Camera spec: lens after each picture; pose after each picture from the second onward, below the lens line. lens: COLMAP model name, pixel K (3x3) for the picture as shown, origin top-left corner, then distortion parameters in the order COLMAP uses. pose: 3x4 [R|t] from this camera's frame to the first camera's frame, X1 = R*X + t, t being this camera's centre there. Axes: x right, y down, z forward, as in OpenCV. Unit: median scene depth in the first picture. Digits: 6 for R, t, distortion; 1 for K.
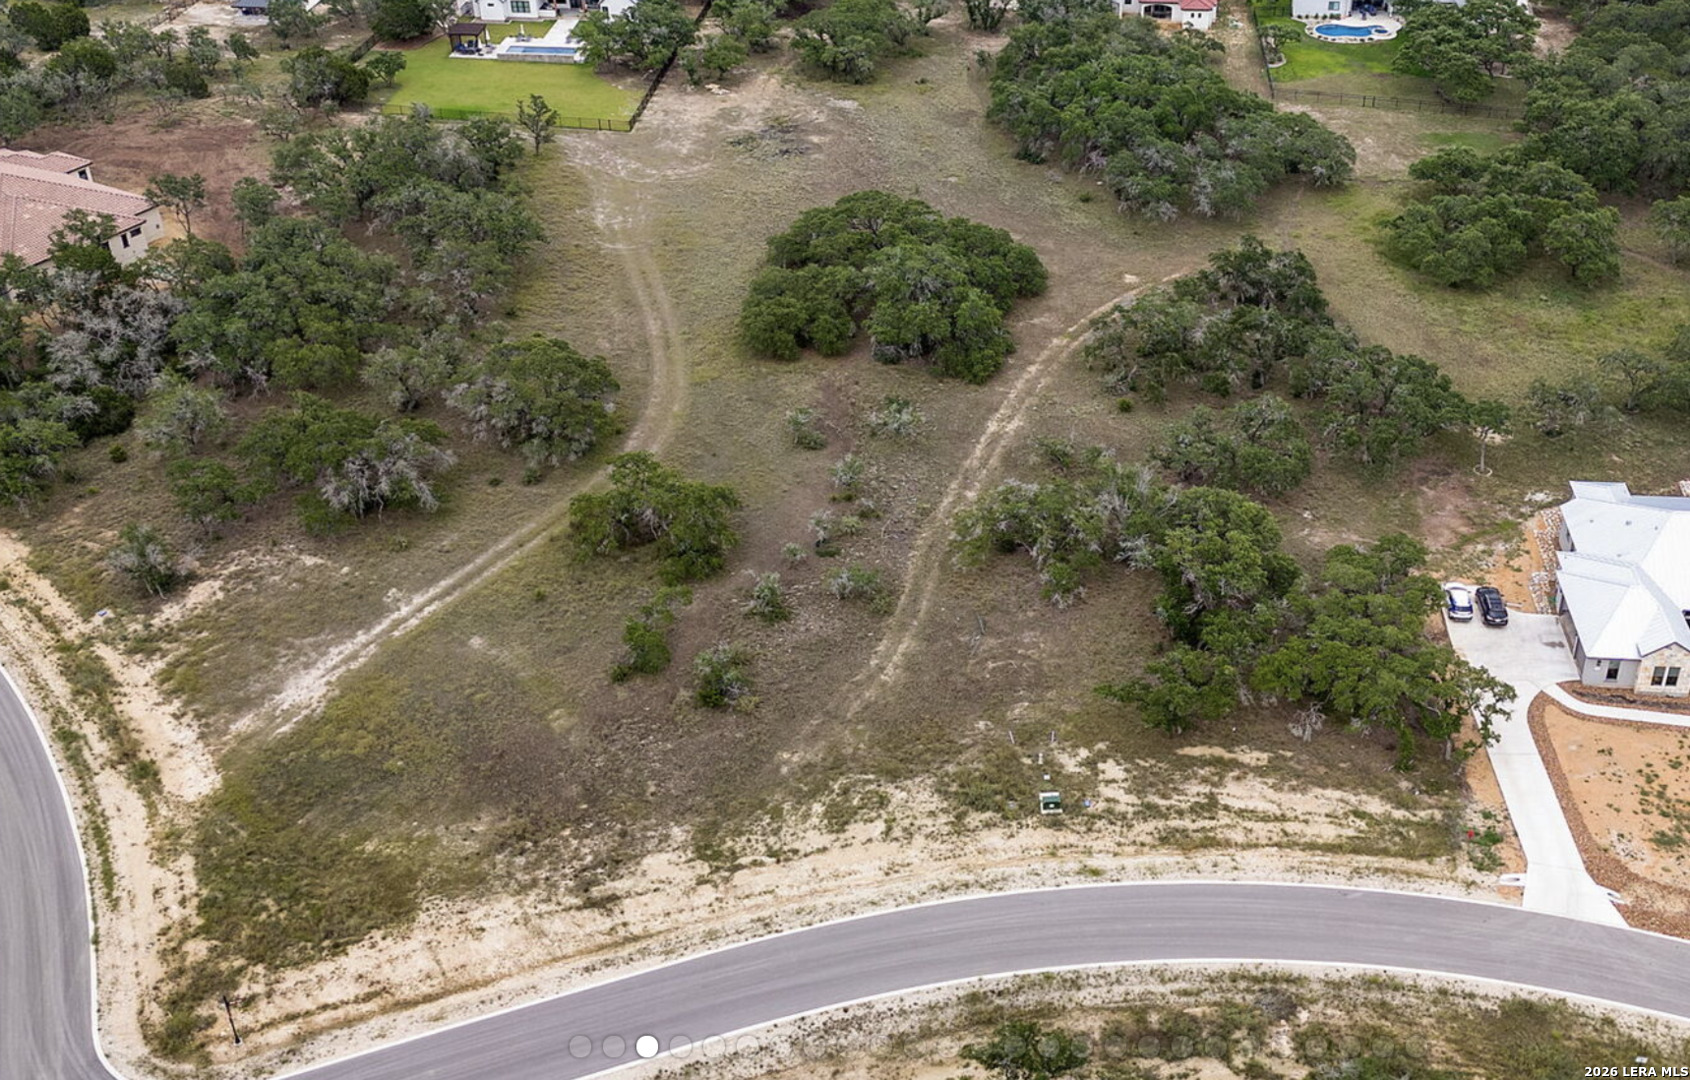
lens RADIAL K [[1779.2, 0, 1003.3], [0, 1779.2, 423.1], [0, 0, 1]] dist [0.102874, -0.140095]
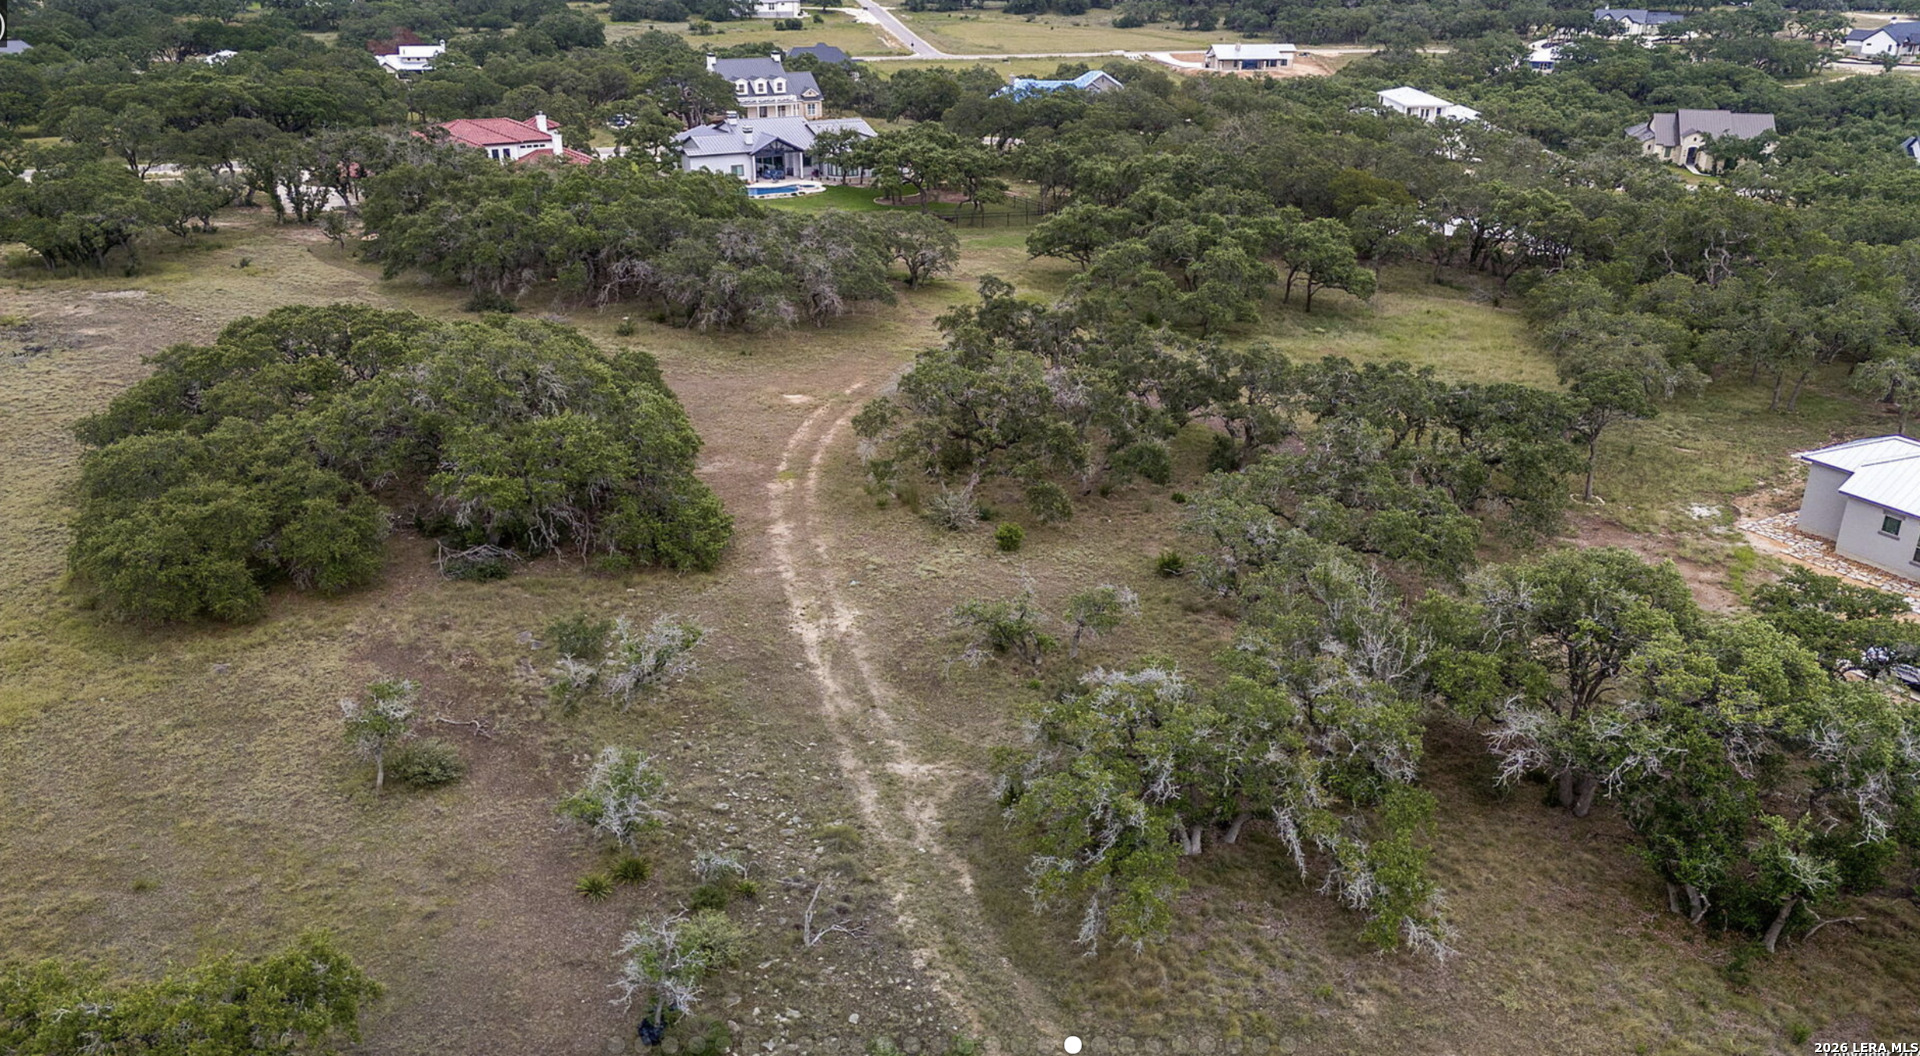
lens RADIAL K [[1446.2, 0, 960.0], [0, 1446.2, 528.0], [0, 0, 1]] dist [0.070686, -0.061422]
pose [[0.852816, -0.204628, 0.480450, -0.191102], [0.275285, 0.957975, -0.080632, 0.022509], [-0.443759, 0.201025, 0.873308, 0.867948]]
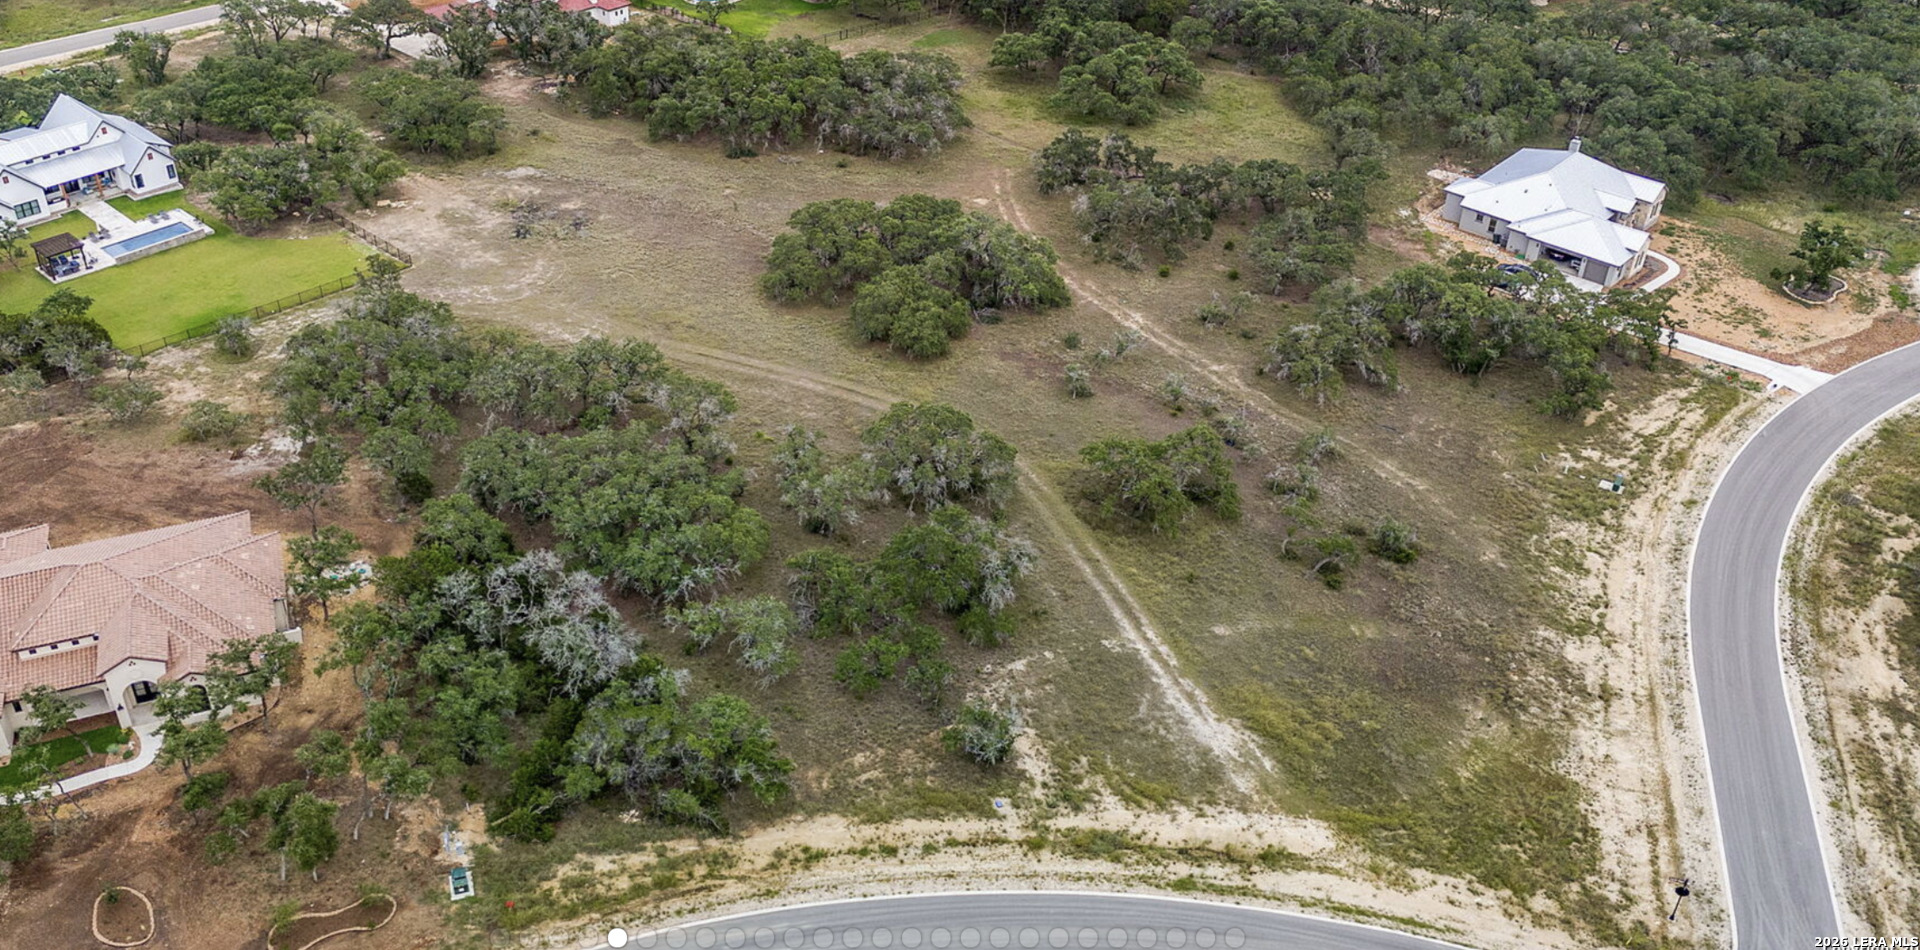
lens RADIAL K [[1590.0, 0, 875.6], [0, 1590.0, 359.1], [0, 0, 1]] dist [0.089078, -0.082209]
pose [[0.657634, -0.396891, 0.640308, -1.059995], [0.391313, 0.906269, 0.159844, -0.280567], [-0.643732, 0.145442, 0.751302, 0.424096]]
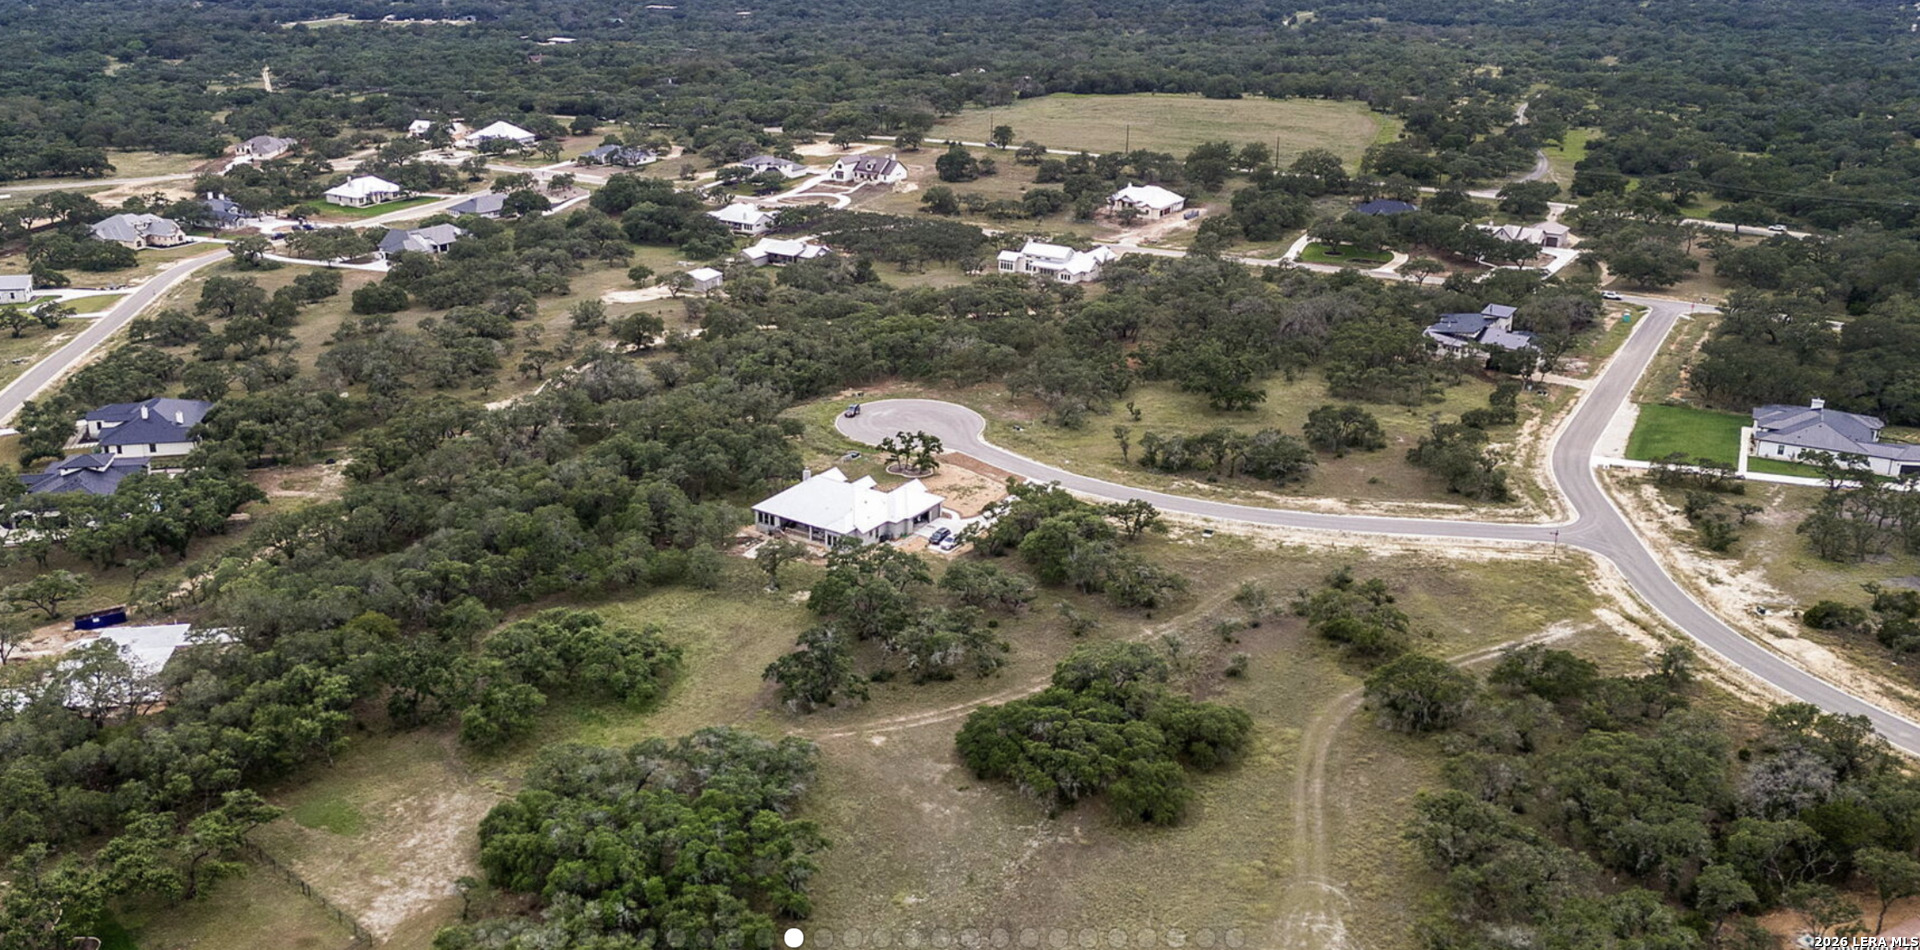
lens RADIAL K [[1582.7, 0, 879.2], [0, 1582.7, 368.2], [0, 0, 1]] dist [0.127745, -0.215747]
pose [[-0.844048, -0.167380, 0.509477, -0.623575], [0.269368, 0.689167, 0.672674, -1.425988], [-0.463707, 0.705006, -0.536603, 2.127176]]
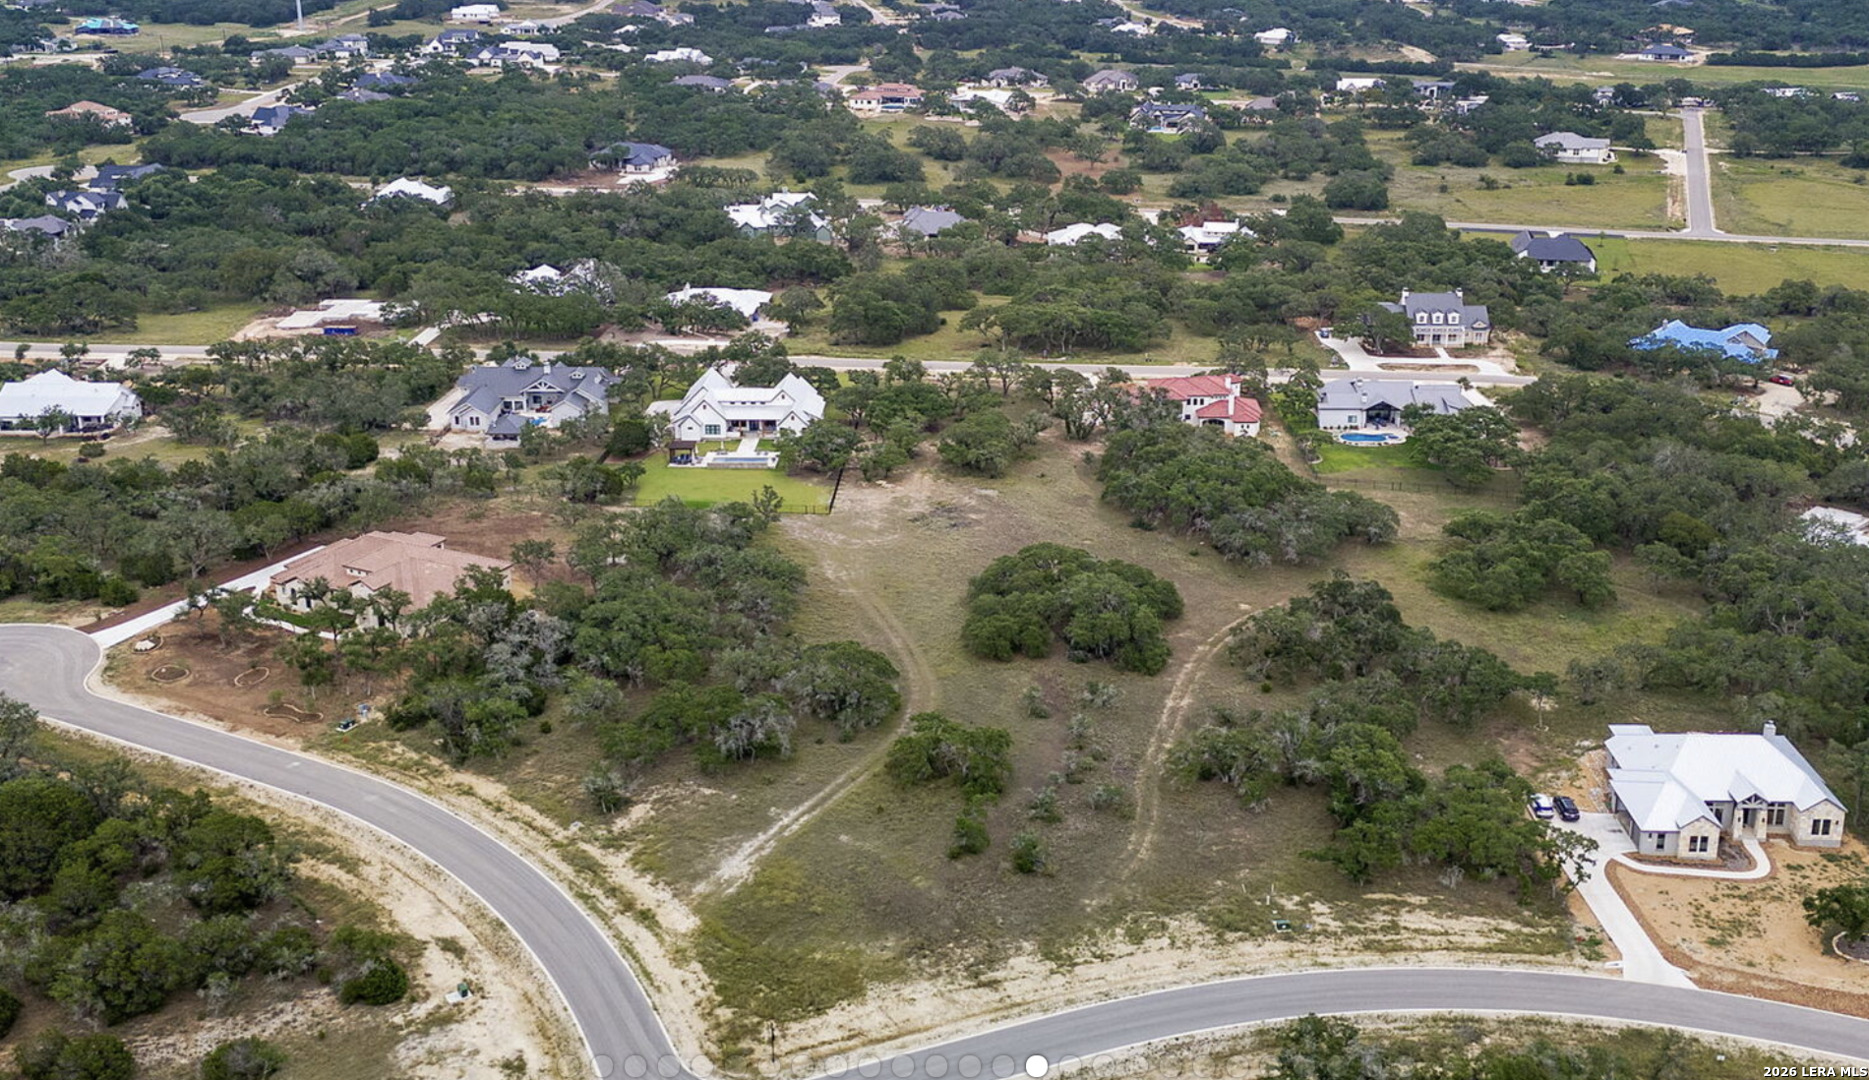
lens RADIAL K [[1811.9, 0, 991.9], [0, 1811.9, 429.0], [0, 0, 1]] dist [0.162012, -0.396321]
pose [[0.999290, -0.017294, 0.033484, -0.240091], [0.025099, 0.968186, -0.248970, 0.184550], [-0.028113, 0.249634, 0.967932, -0.484701]]
